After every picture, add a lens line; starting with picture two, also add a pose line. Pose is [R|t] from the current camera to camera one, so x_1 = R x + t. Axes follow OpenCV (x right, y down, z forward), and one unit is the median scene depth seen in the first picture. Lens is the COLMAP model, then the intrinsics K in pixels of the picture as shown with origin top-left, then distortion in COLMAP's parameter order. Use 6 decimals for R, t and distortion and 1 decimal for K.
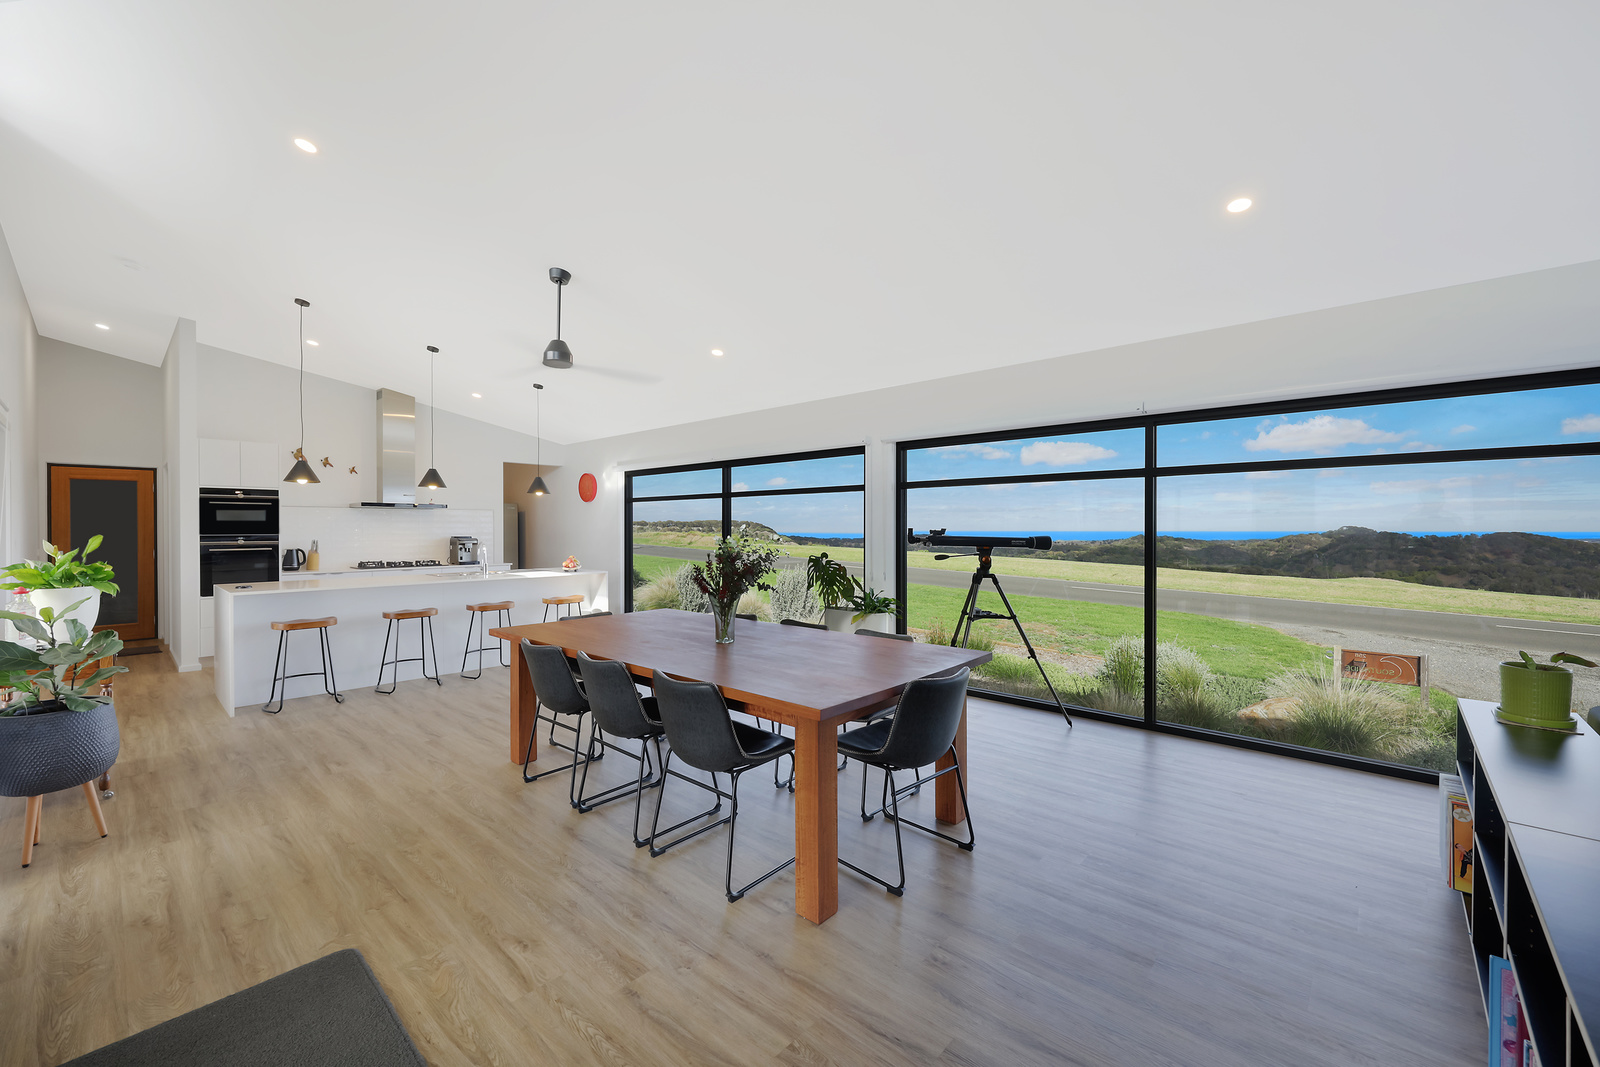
lens RADIAL K [[647.9, 0, 797.5], [0, 647.9, 524.7], [0, 0, 1]] dist [-0.002567, -0.000054]
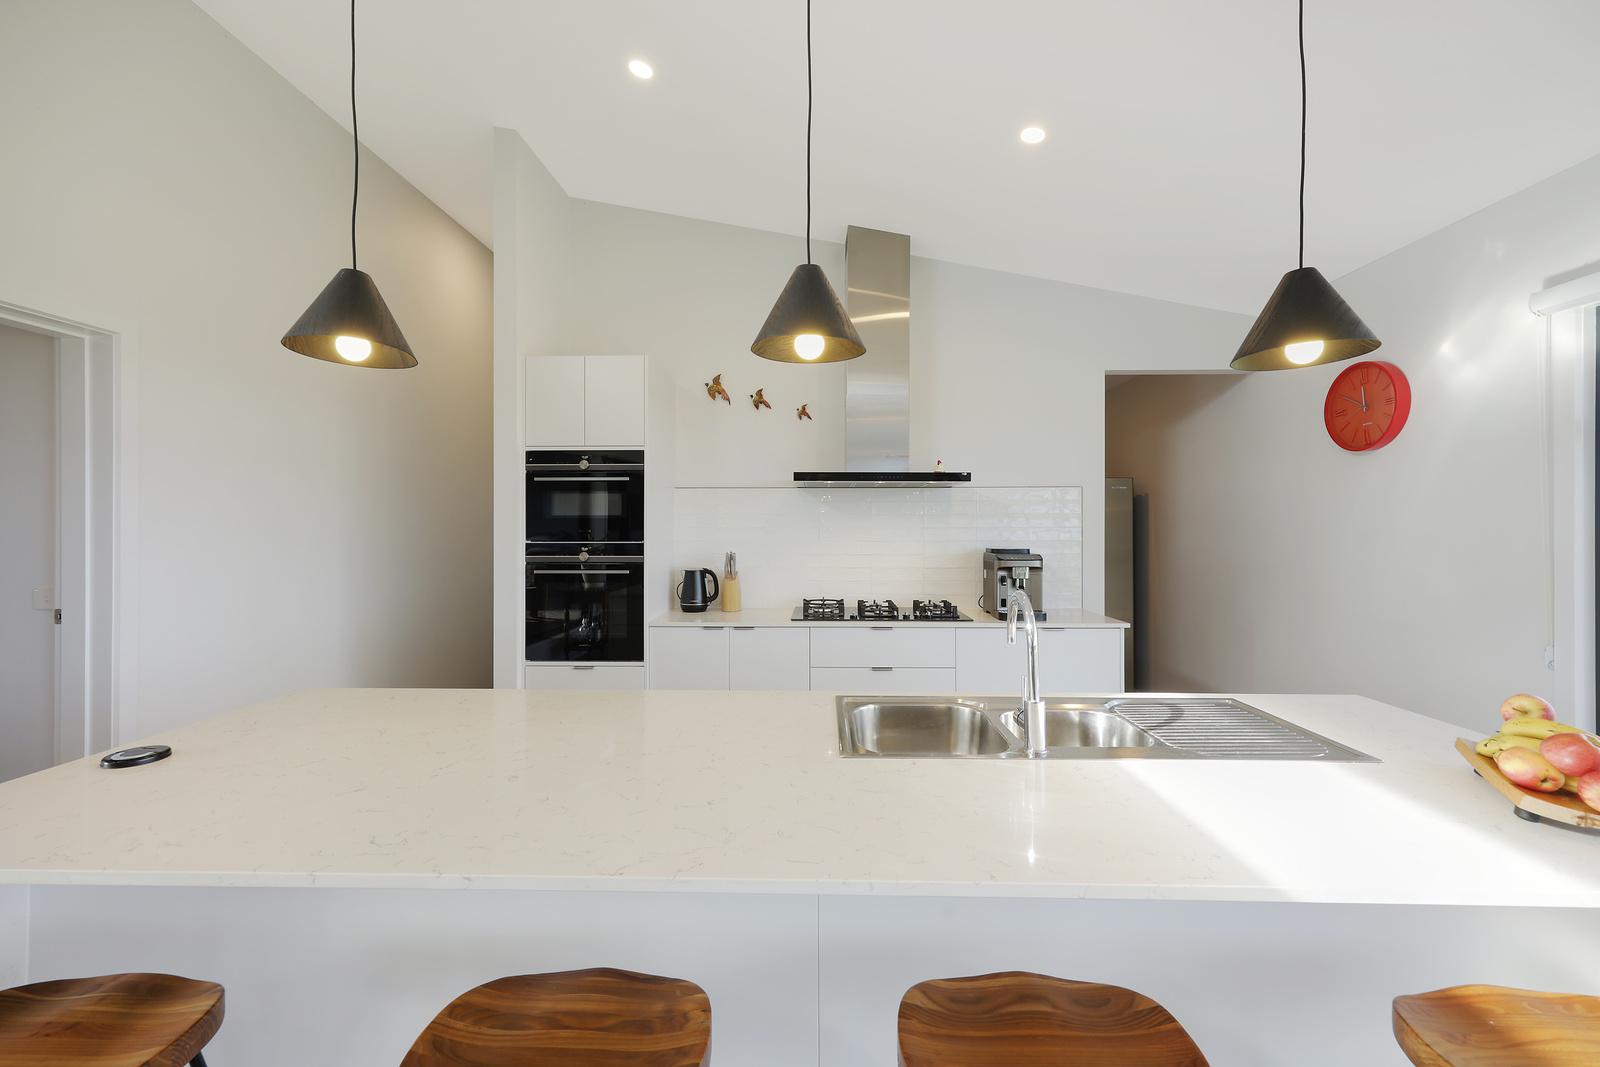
lens RADIAL K [[647.9, 0, 793.7], [0, 647.9, 525.0], [0, 0, 1]] dist [-0.002567, -0.000054]
pose [[0.650951, -0.005557, -0.759100, -0.342019], [0.006855, 0.999975, -0.001442, 0.003530], [0.759089, -0.004265, 0.650973, 0.728956]]
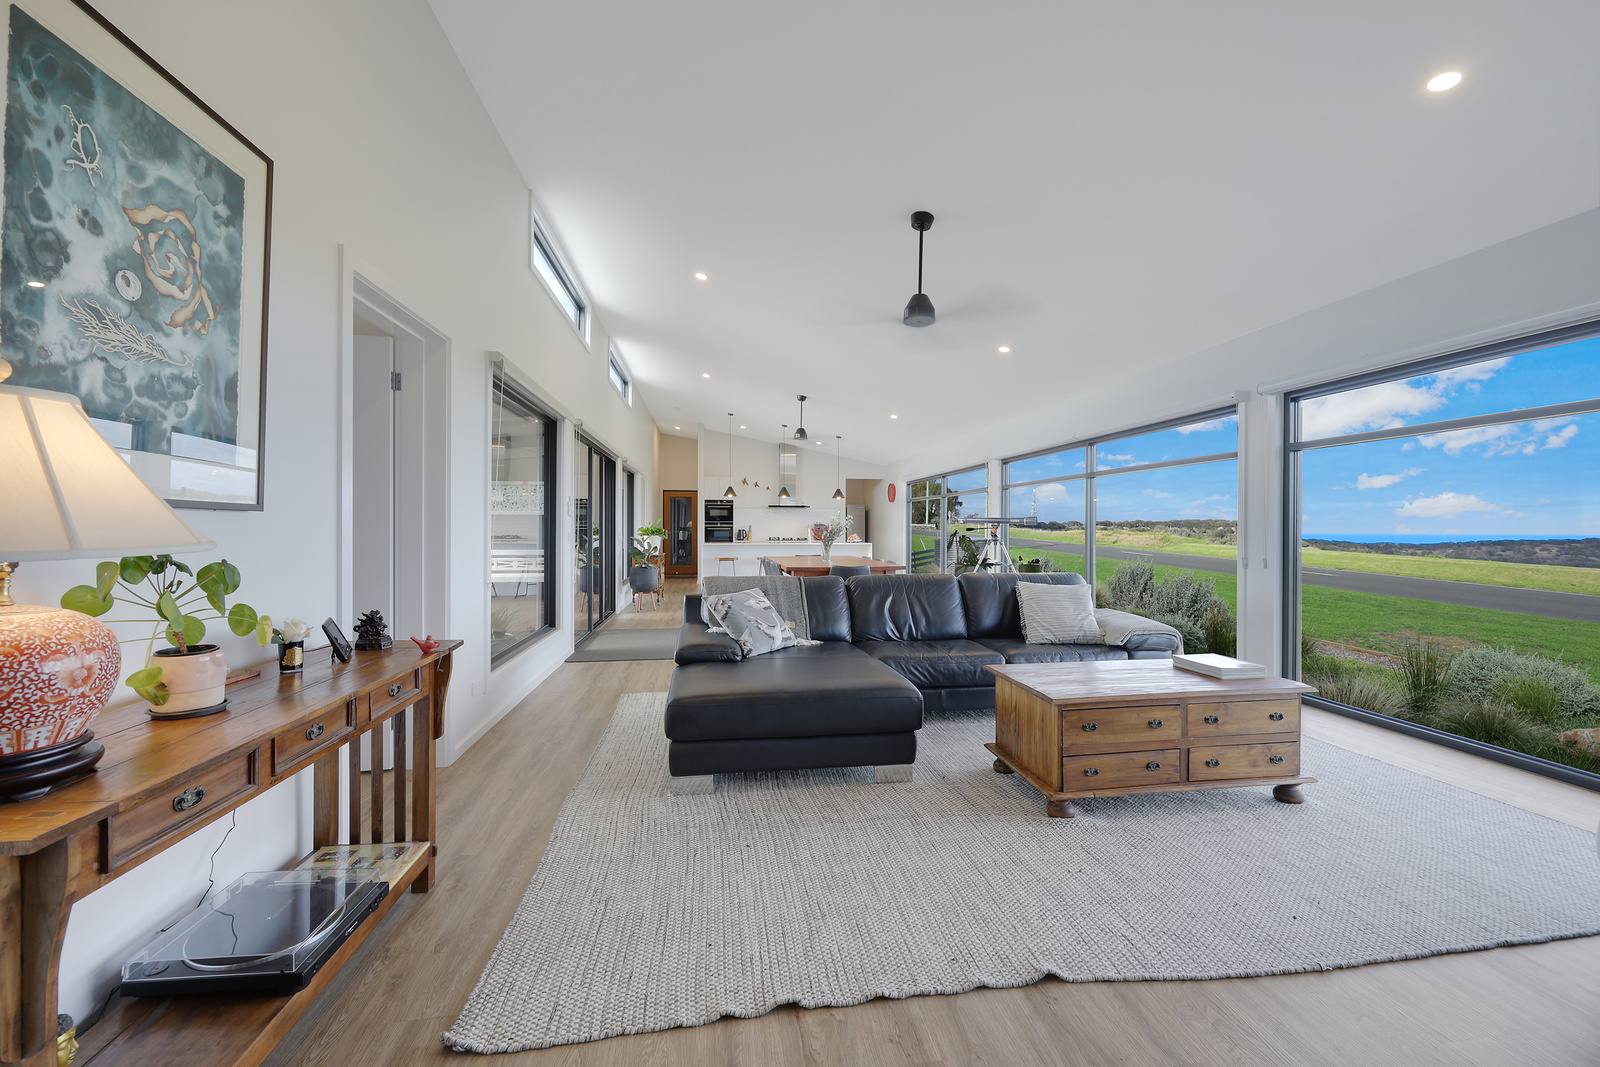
lens RADIAL K [[647.9, 0, 799.5], [0, 647.9, 528.6], [0, 0, 1]] dist [-0.002567, -0.000054]
pose [[0.768983, 0.003800, -0.639257, 0.627204], [-0.000742, 0.999987, 0.005051, 0.024741], [0.639268, -0.003410, 0.768976, -0.411713]]
